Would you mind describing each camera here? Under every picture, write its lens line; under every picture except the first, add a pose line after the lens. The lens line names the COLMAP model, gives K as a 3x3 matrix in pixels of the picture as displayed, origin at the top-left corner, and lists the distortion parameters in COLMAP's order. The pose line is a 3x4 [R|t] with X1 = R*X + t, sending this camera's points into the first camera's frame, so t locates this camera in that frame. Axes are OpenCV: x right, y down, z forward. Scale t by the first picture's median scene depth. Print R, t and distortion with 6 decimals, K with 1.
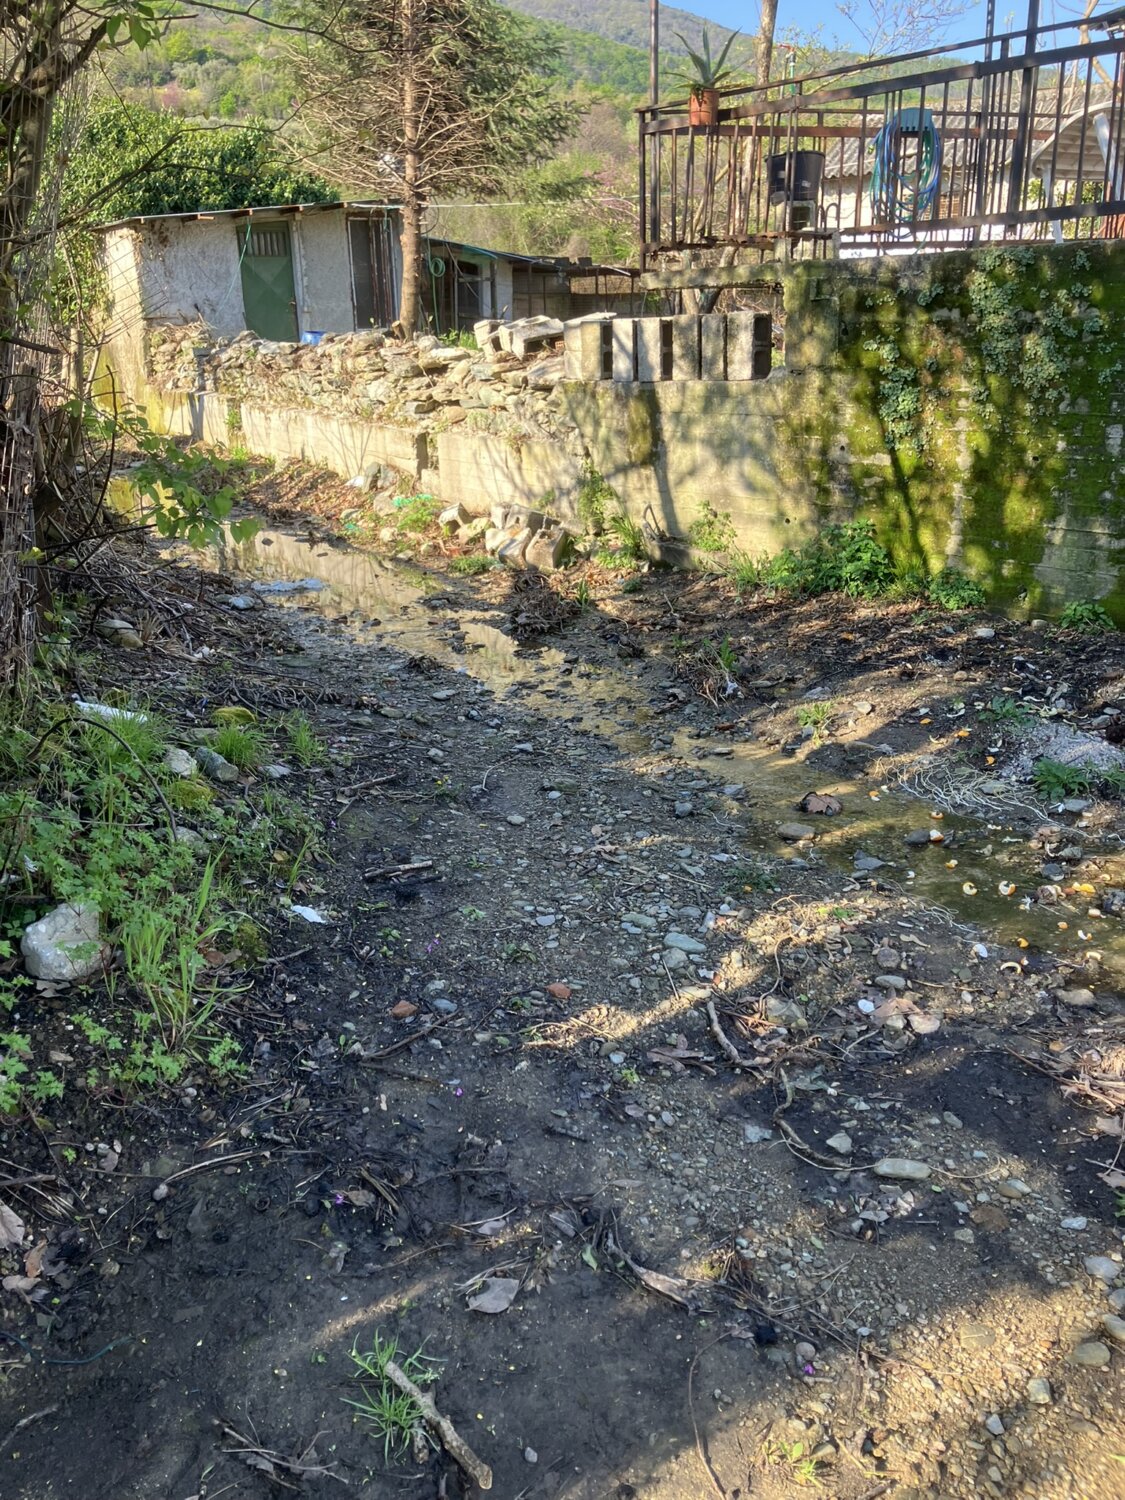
lens RADIAL K [[1237.9, 0, 555.8], [0, 1237.9, 736.9], [0, 0, 1]] dist [0.014145, -0.023112]
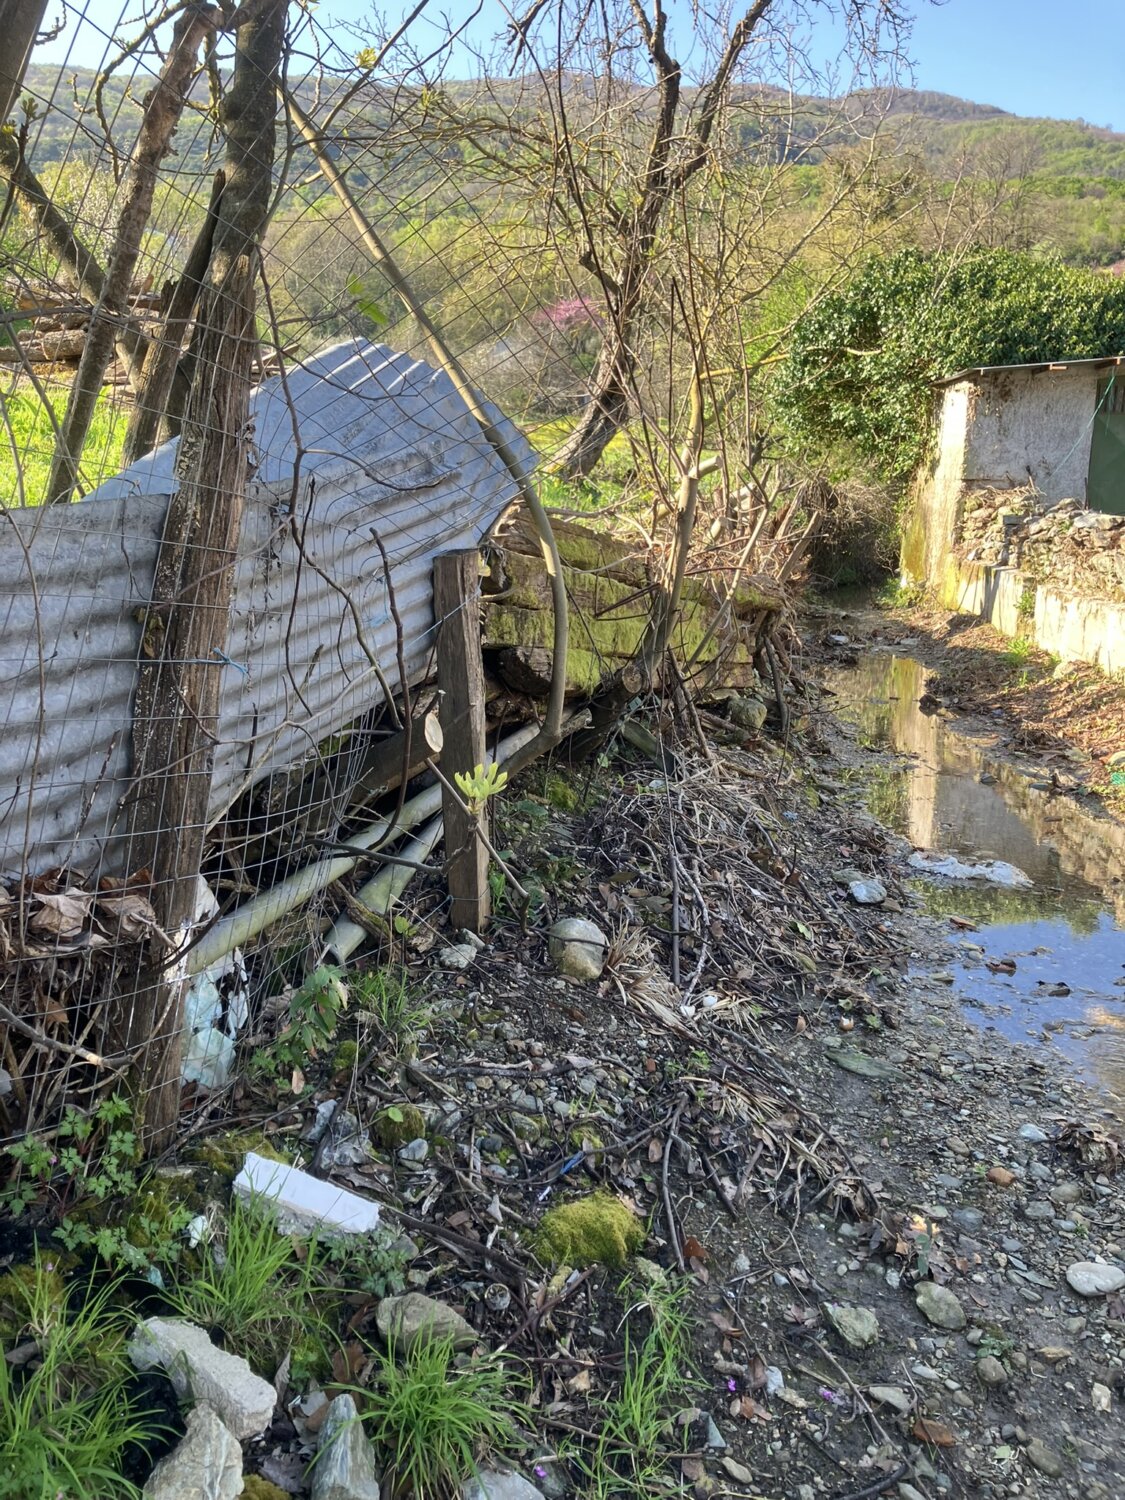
lens RADIAL K [[1237.9, 0, 560.7], [0, 1237.9, 743.7], [0, 0, 1]] dist [0.014145, -0.023112]
pose [[0.785391, 0.163055, -0.597139, -0.000728], [-0.231644, 0.972008, -0.039254, -0.071699], [0.574023, 0.169153, 0.801177, 0.212812]]
